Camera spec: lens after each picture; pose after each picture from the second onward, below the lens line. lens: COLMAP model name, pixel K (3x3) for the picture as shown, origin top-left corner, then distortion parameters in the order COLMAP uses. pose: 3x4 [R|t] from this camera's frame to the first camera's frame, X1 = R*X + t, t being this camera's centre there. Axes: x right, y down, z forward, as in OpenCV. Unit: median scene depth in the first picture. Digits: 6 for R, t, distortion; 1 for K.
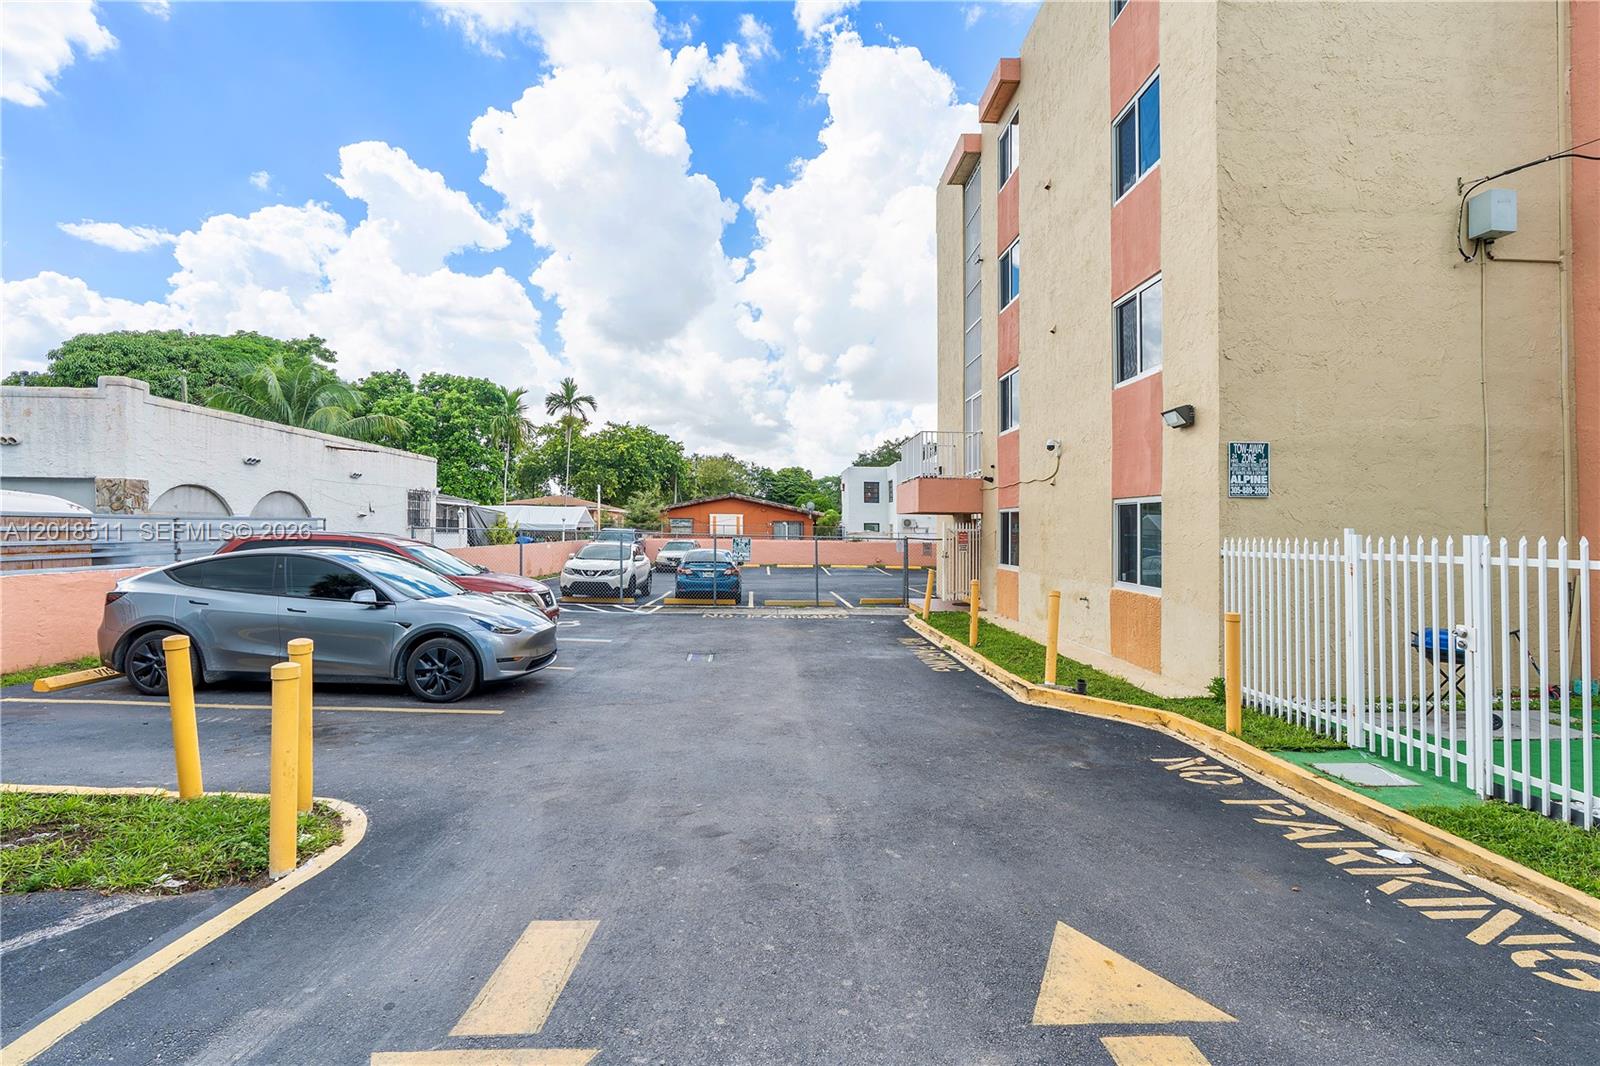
lens RADIAL K [[727.4, 0, 799.0], [0, 727.4, 494.6], [0, 0, 1]] dist [0.000539, 0.000221]
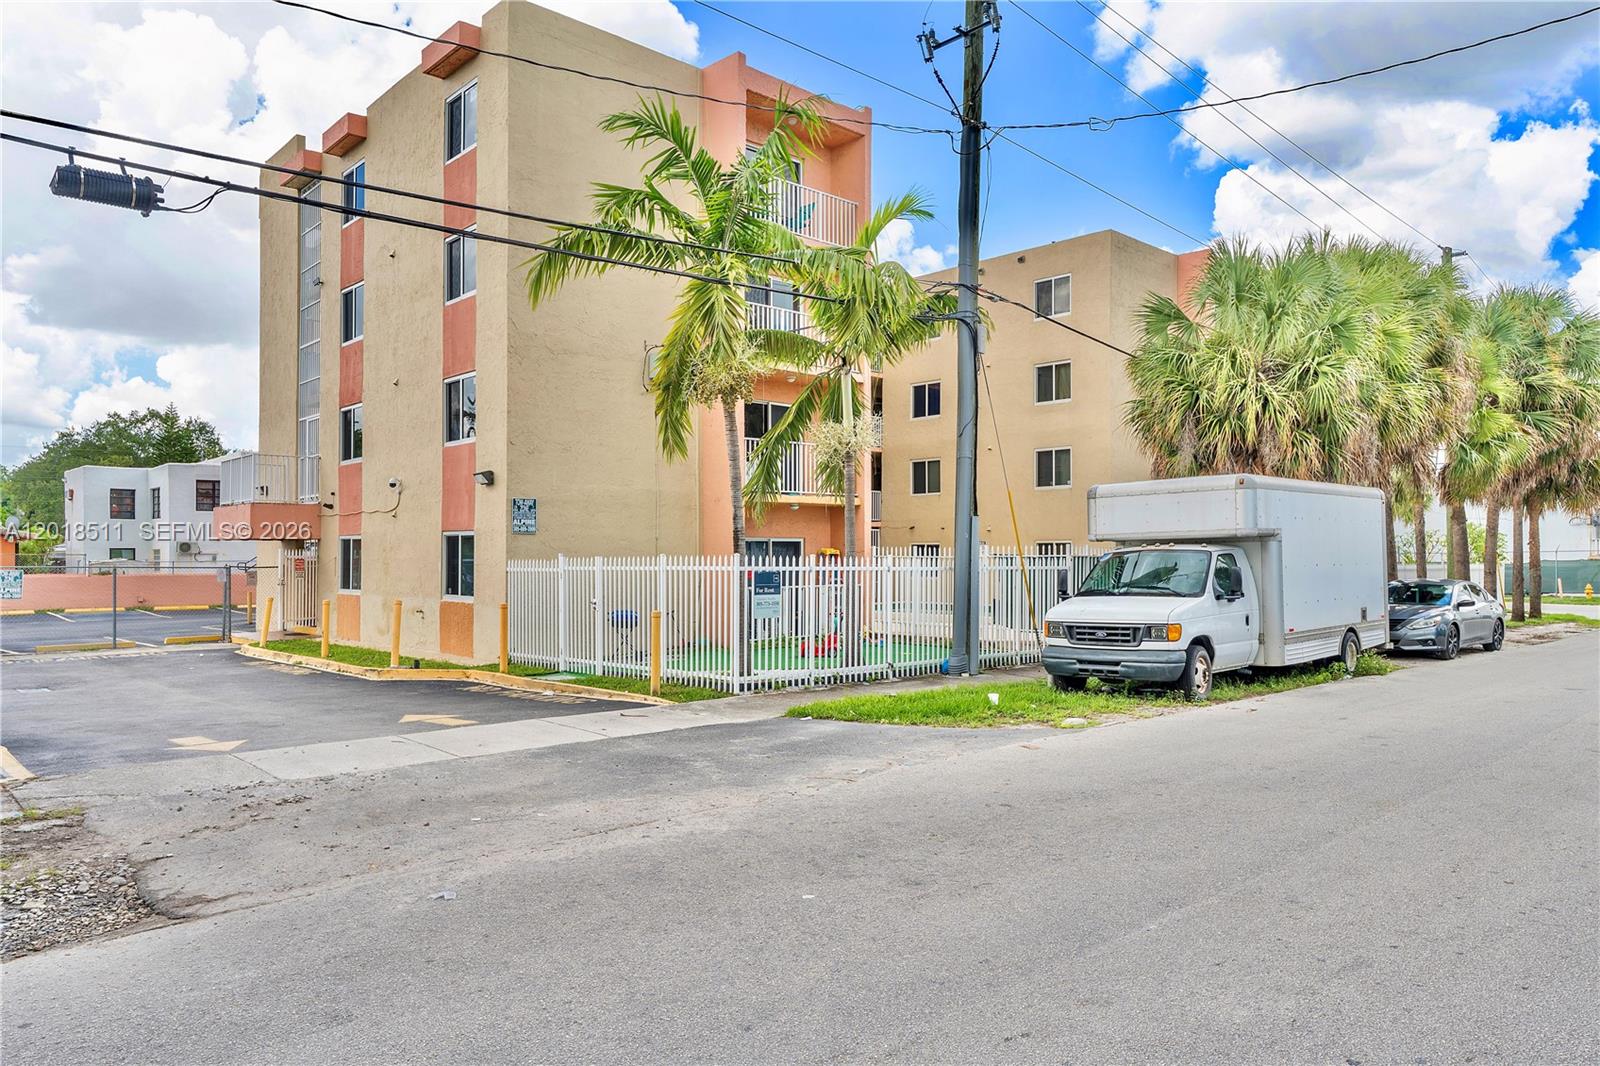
lens RADIAL K [[1087.2, 0, 800.0], [0, 1087.2, 533.0], [0, 0, 1]] dist [-0.002096, 0.001277]
pose [[0.760882, -0.001865, 0.648887, -0.346901], [-0.017785, 0.999560, 0.023728, -0.049417], [-0.648646, -0.029595, 0.760514, -0.903599]]
